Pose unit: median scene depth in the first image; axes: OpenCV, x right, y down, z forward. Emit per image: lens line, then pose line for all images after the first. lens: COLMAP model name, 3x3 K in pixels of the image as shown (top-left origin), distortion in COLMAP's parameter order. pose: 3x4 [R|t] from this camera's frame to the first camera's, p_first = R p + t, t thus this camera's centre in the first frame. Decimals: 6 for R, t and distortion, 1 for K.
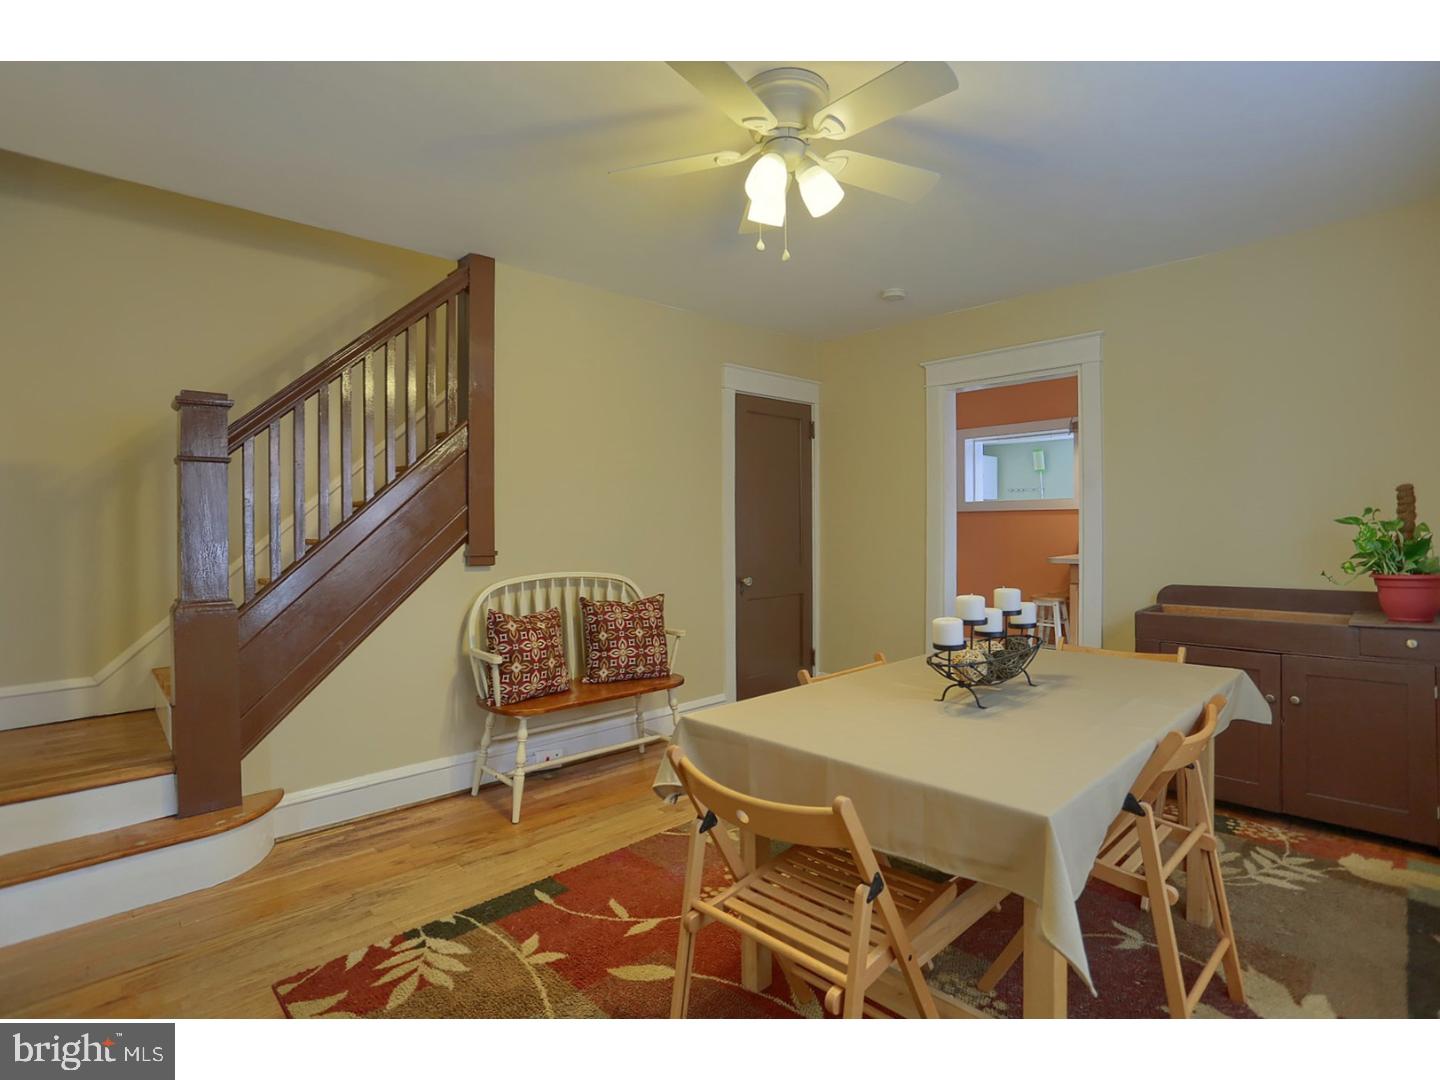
lens RADIAL K [[723.9, 0, 728.8], [0, 723.9, 532.7], [0, 0, 1]] dist [-0.041028, 0.007487]
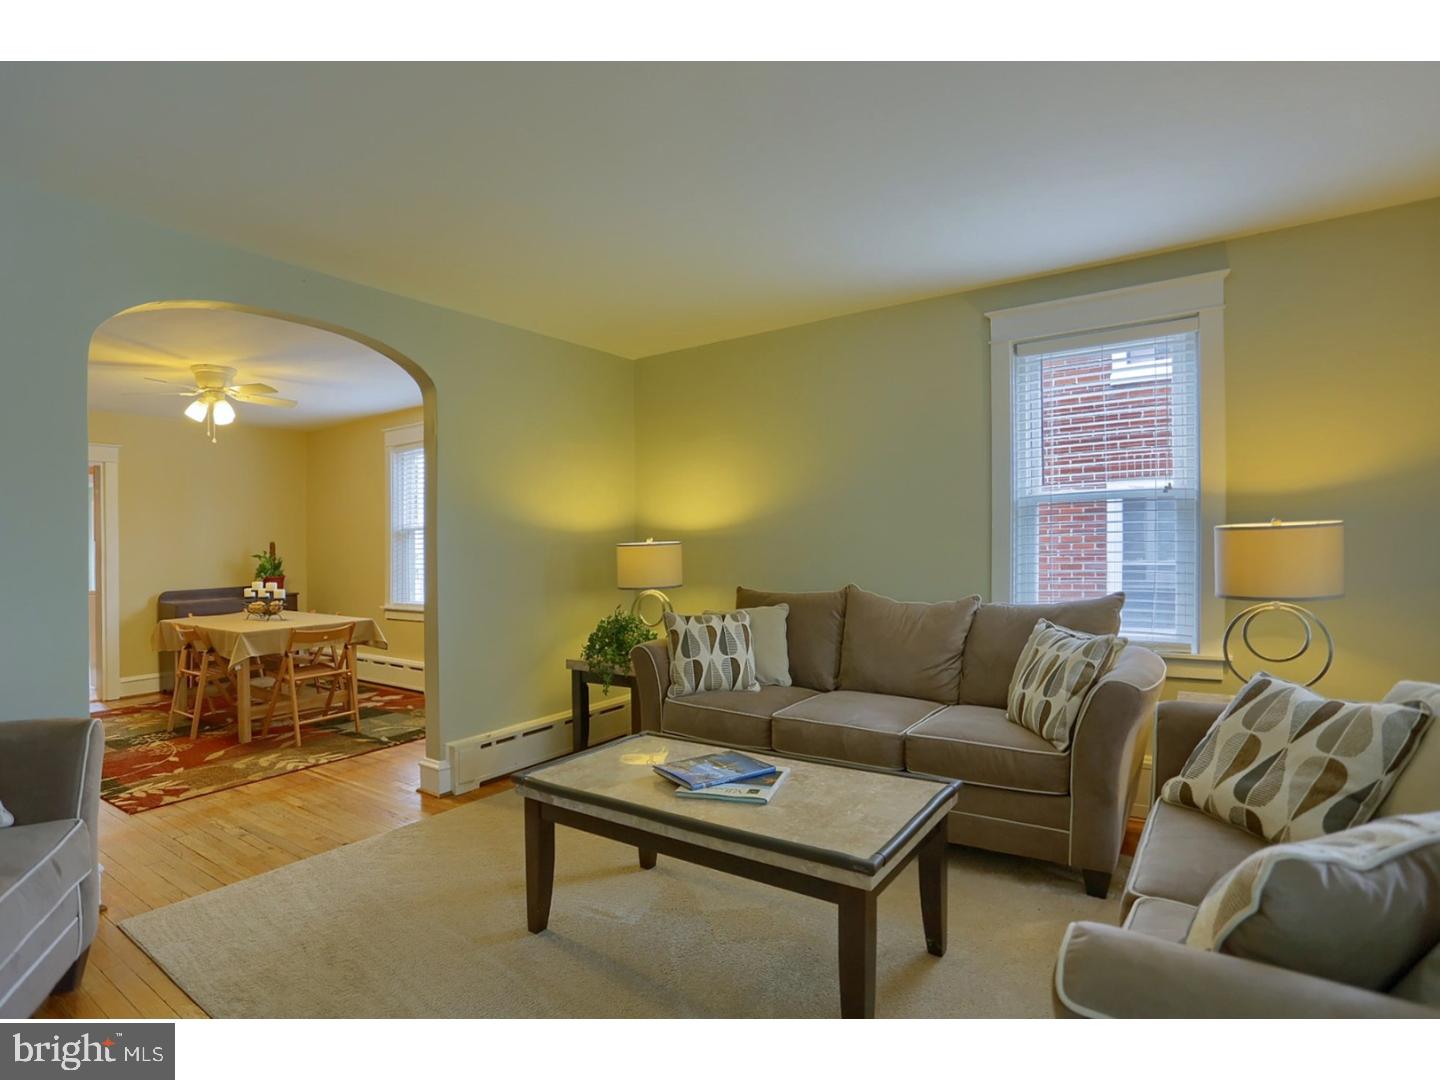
lens RADIAL K [[723.9, 0, 673.3], [0, 723.9, 531.1], [0, 0, 1]] dist [-0.041028, 0.007487]
pose [[-0.154318, 0.031649, 0.987514, -1.928542], [0.033871, 0.999069, -0.026726, 0.014031], [-0.987440, 0.029324, -0.155247, -0.073304]]
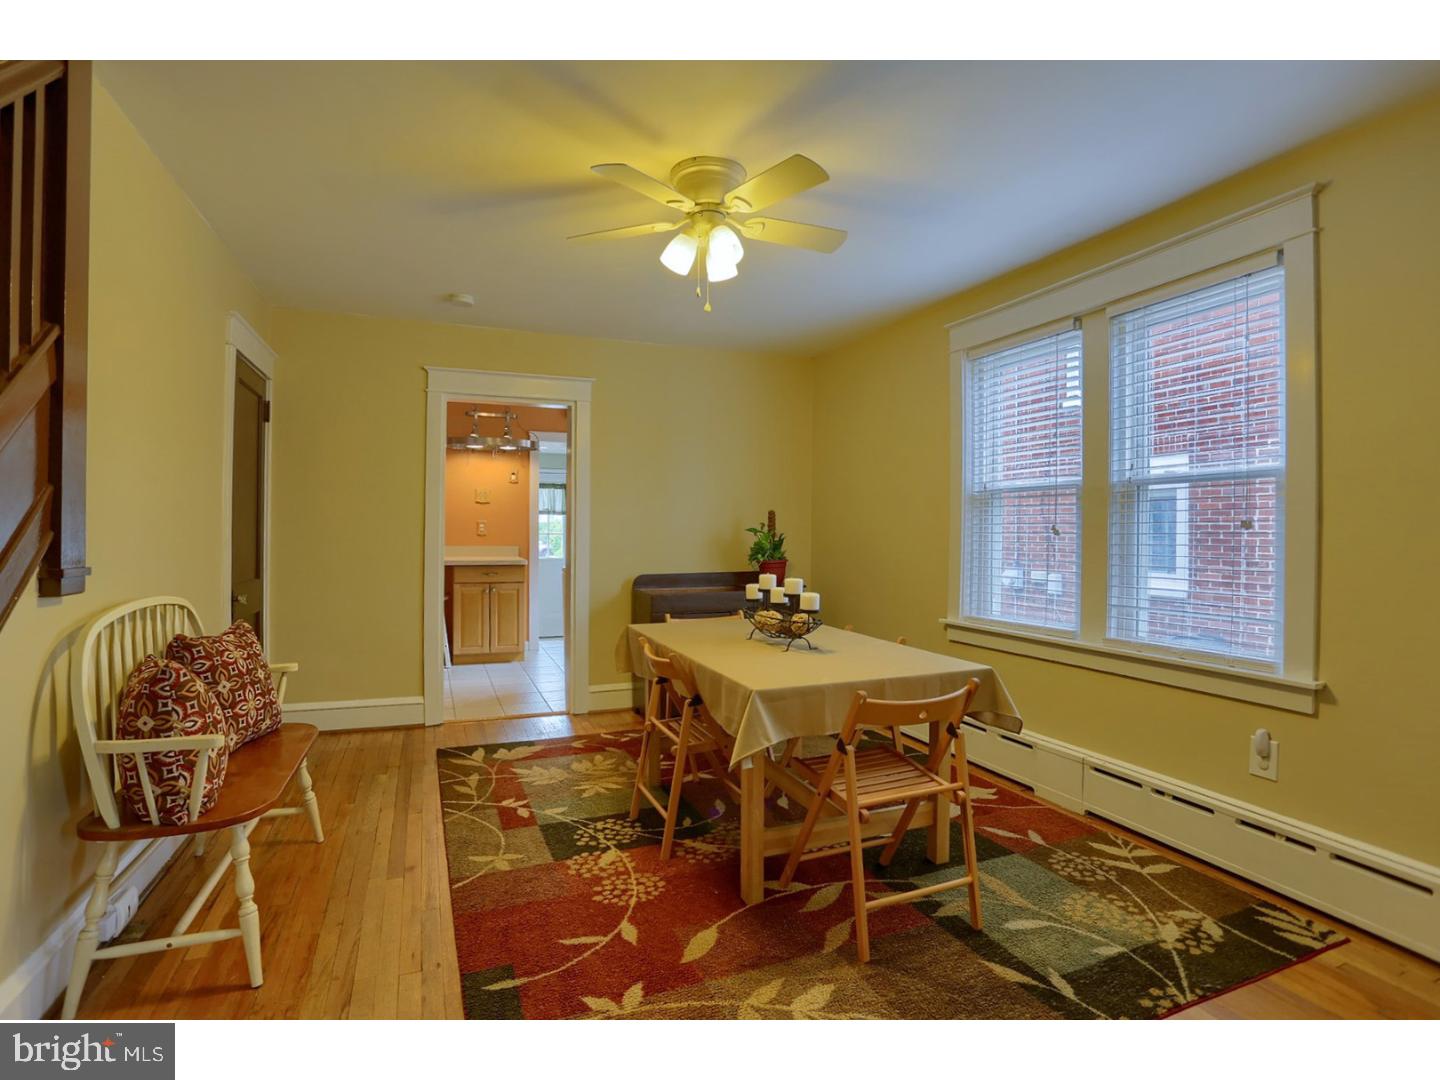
lens RADIAL K [[723.9, 0, 715.3], [0, 723.9, 531.5], [0, 0, 1]] dist [-0.041028, 0.007487]
pose [[0.377201, 0.007206, 0.926103, -0.833135], [0.002113, 0.999960, -0.008641, 0.003788], [-0.926129, 0.005216, 0.377171, 0.429276]]
